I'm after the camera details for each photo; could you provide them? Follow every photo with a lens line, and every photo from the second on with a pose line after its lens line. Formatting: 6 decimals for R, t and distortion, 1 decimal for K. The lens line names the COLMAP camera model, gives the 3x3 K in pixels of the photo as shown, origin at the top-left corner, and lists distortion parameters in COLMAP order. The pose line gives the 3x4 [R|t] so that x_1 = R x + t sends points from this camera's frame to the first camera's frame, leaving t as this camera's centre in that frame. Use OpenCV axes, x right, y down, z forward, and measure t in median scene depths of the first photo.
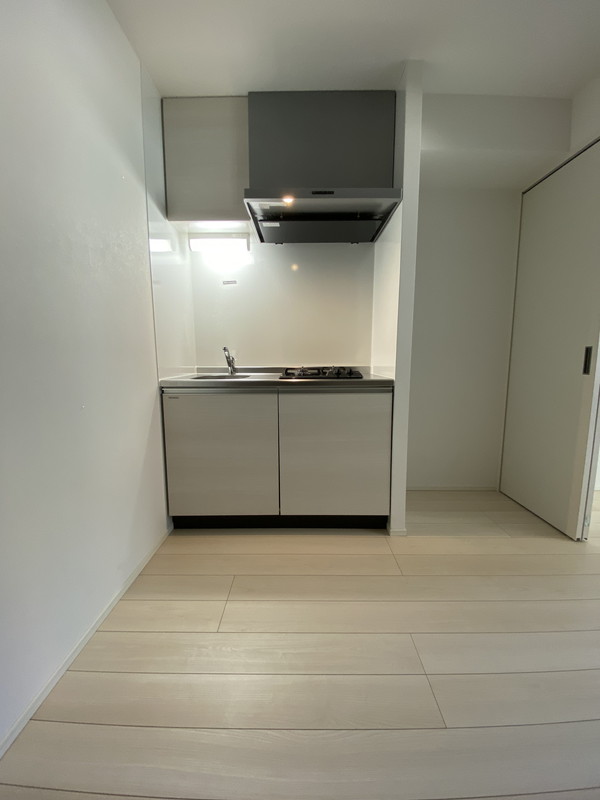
lens RADIAL K [[321.0, 0, 297.4], [0, 321.0, 400.5], [0, 0, 1]] dist [-0.002882, -0.010217]
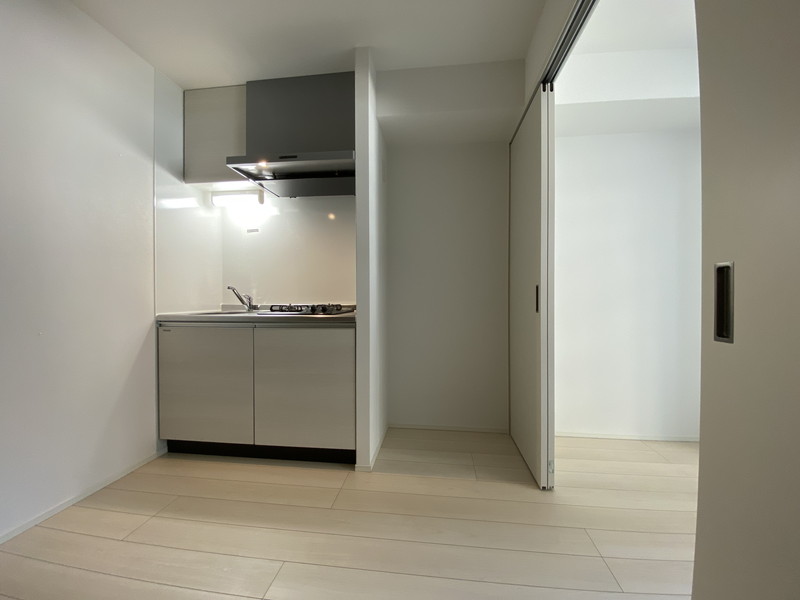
lens RADIAL K [[321.0, 0, 402.7], [0, 321.0, 300.7], [0, 0, 1]] dist [-0.002882, -0.010217]
pose [[0.993906, 0.002800, -0.110194, 0.564499], [-0.016790, 0.991858, -0.126240, 0.016393], [0.108943, 0.127321, 0.985860, -0.044317]]
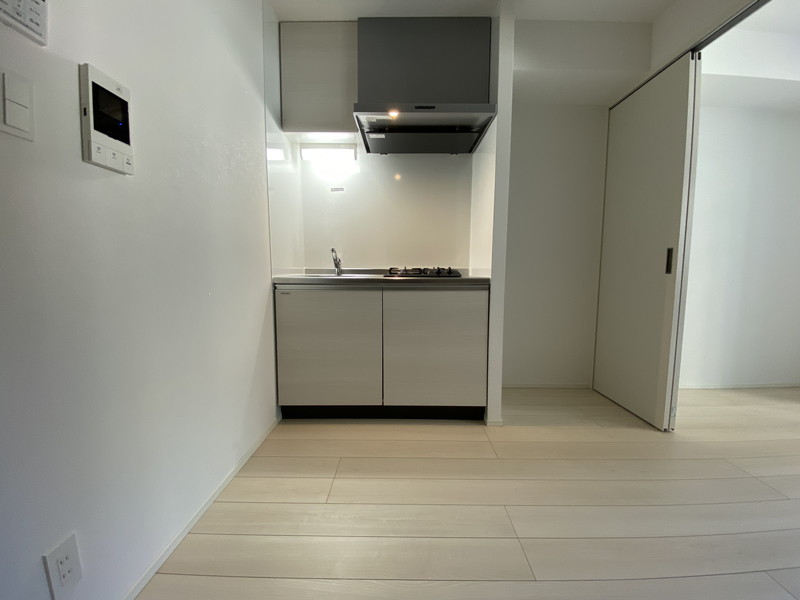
lens RADIAL K [[321.0, 0, 397.1], [0, 321.0, 302.0], [0, 0, 1]] dist [-0.002882, -0.010217]
pose [[0.999972, 0.007154, -0.002055, -0.008504], [-0.007218, 0.999414, -0.033454, 0.053077], [0.001814, 0.033468, 0.999438, -0.073136]]
